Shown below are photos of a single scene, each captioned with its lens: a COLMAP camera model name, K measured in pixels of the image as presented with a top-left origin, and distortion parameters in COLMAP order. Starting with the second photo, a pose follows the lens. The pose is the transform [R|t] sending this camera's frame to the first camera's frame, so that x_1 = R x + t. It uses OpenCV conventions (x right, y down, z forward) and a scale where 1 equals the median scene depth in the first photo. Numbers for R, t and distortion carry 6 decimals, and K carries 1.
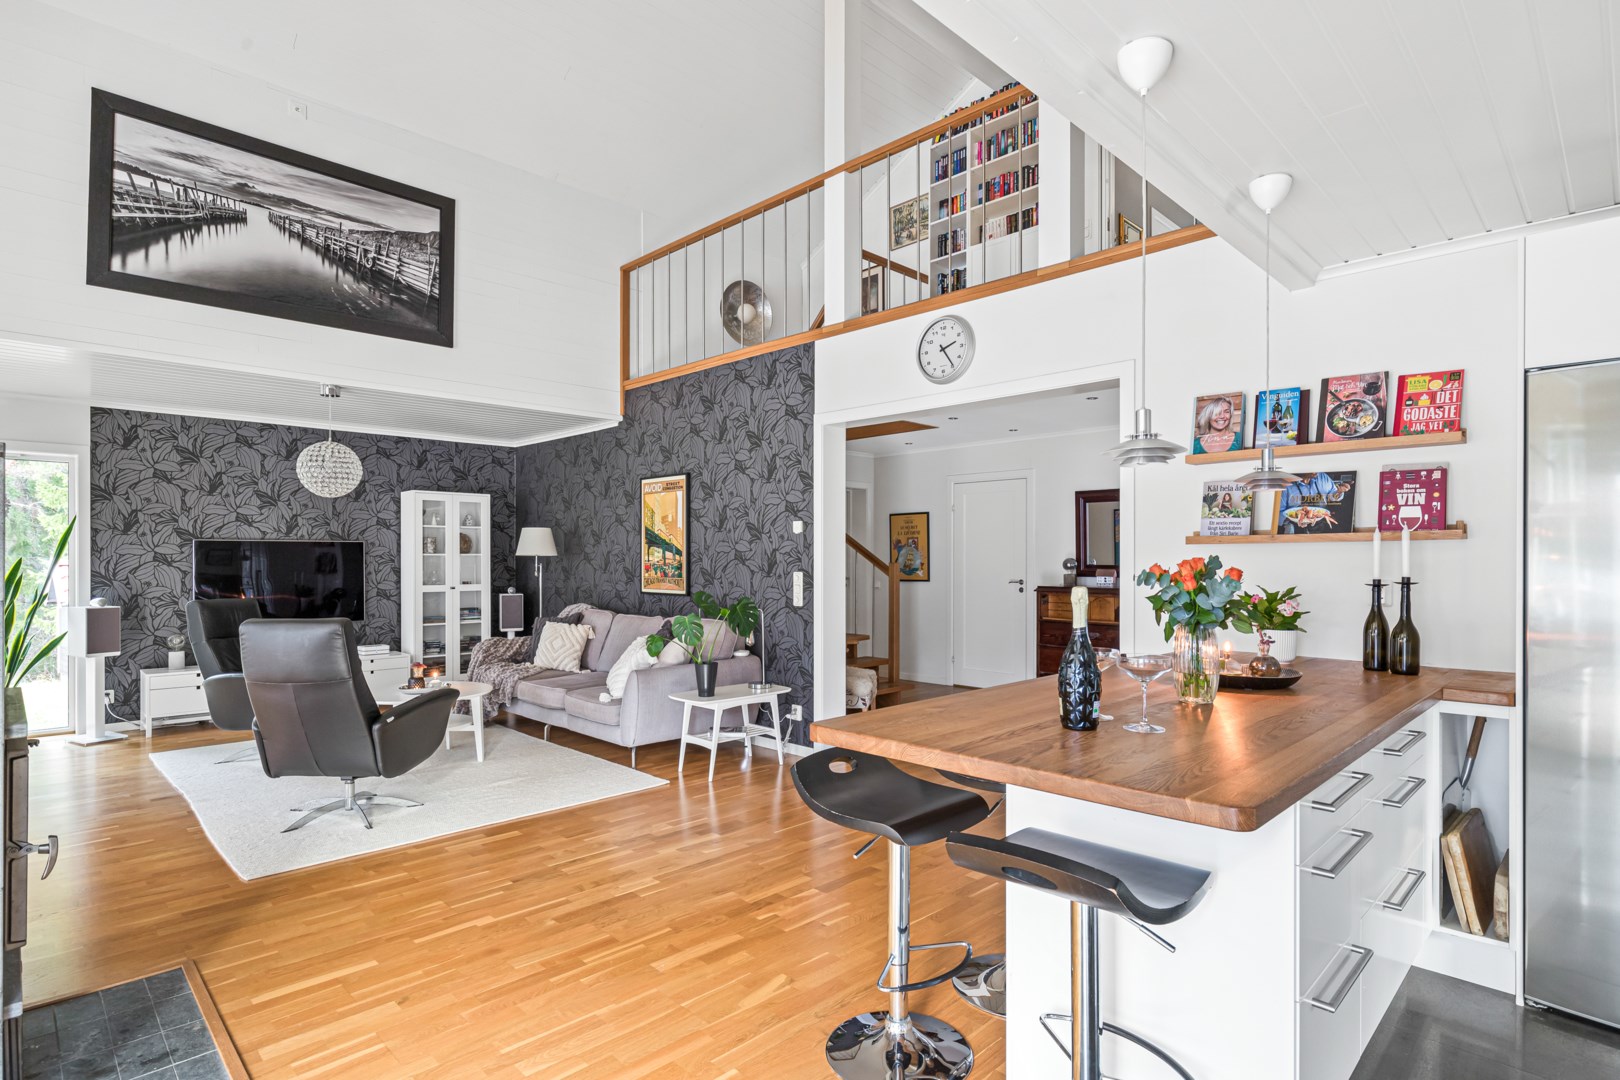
lens RADIAL K [[831.0, 0, 805.2], [0, 831.0, 557.2], [0, 0, 1]] dist [0.001392, 0.000491]
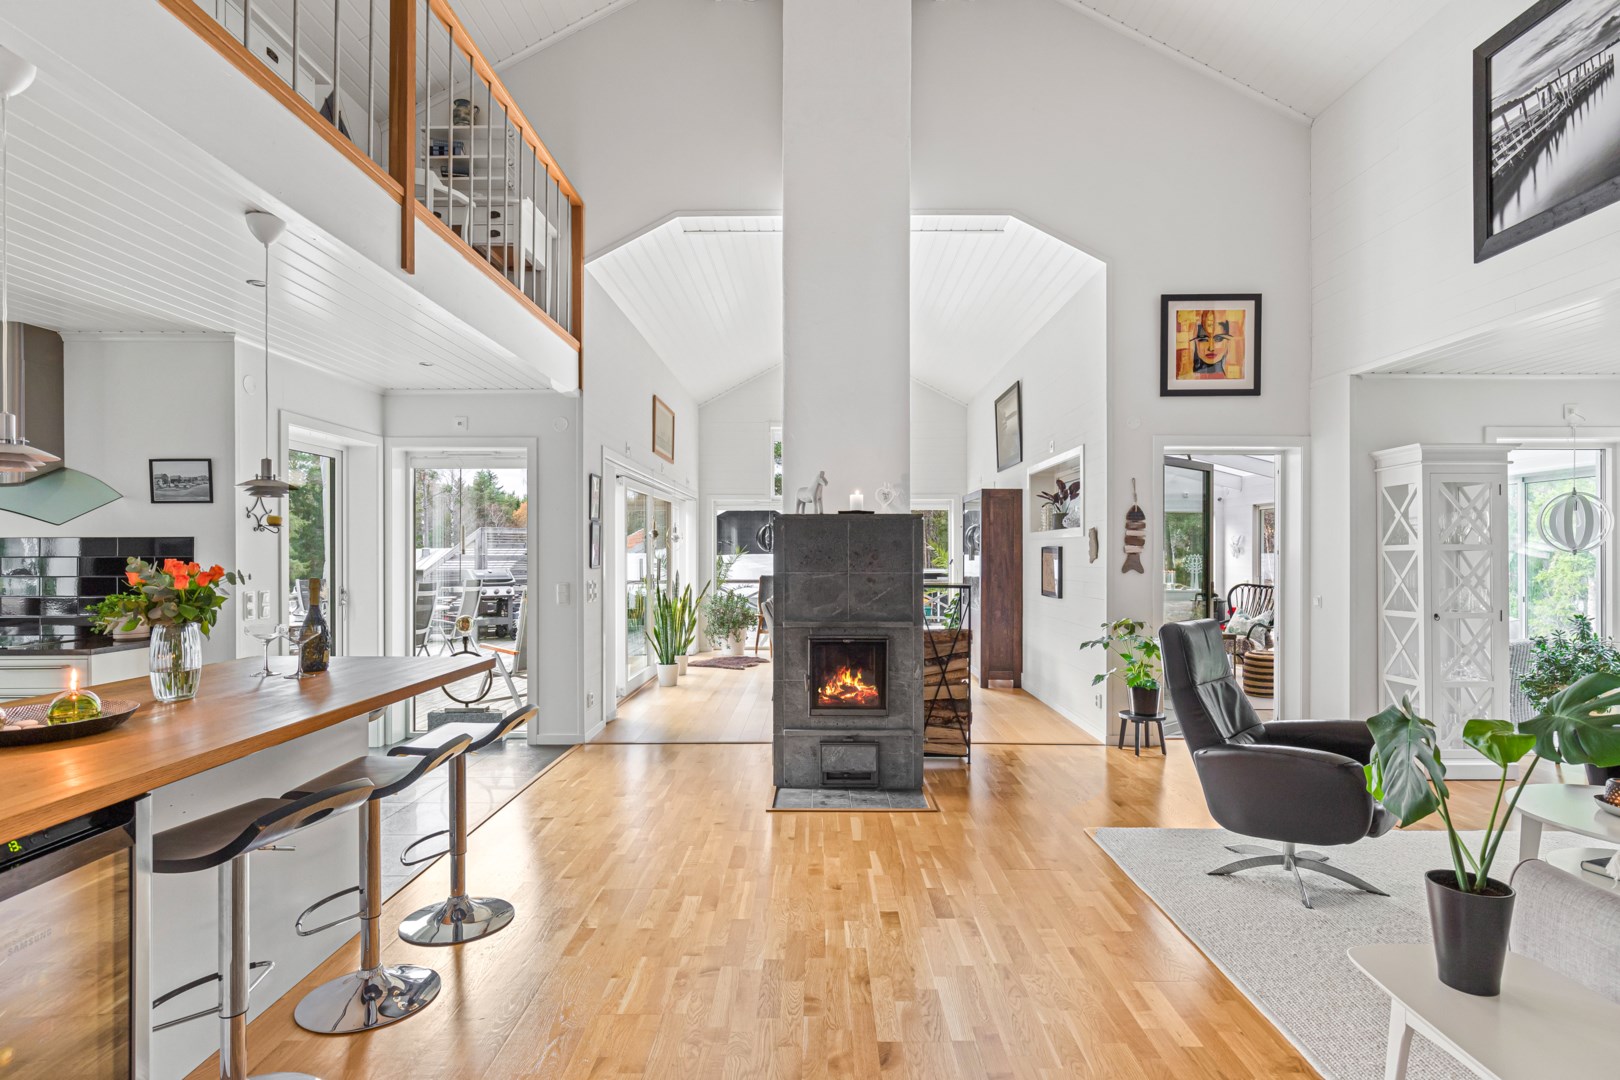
lens RADIAL K [[831.0, 0, 808.7], [0, 831.0, 549.2], [0, 0, 1]] dist [0.001392, 0.000491]
pose [[-0.709588, -0.003815, -0.704606, 0.312790], [0.000019, 0.999985, -0.005433, -0.003313], [0.704617, -0.003868, -0.709578, 1.107159]]
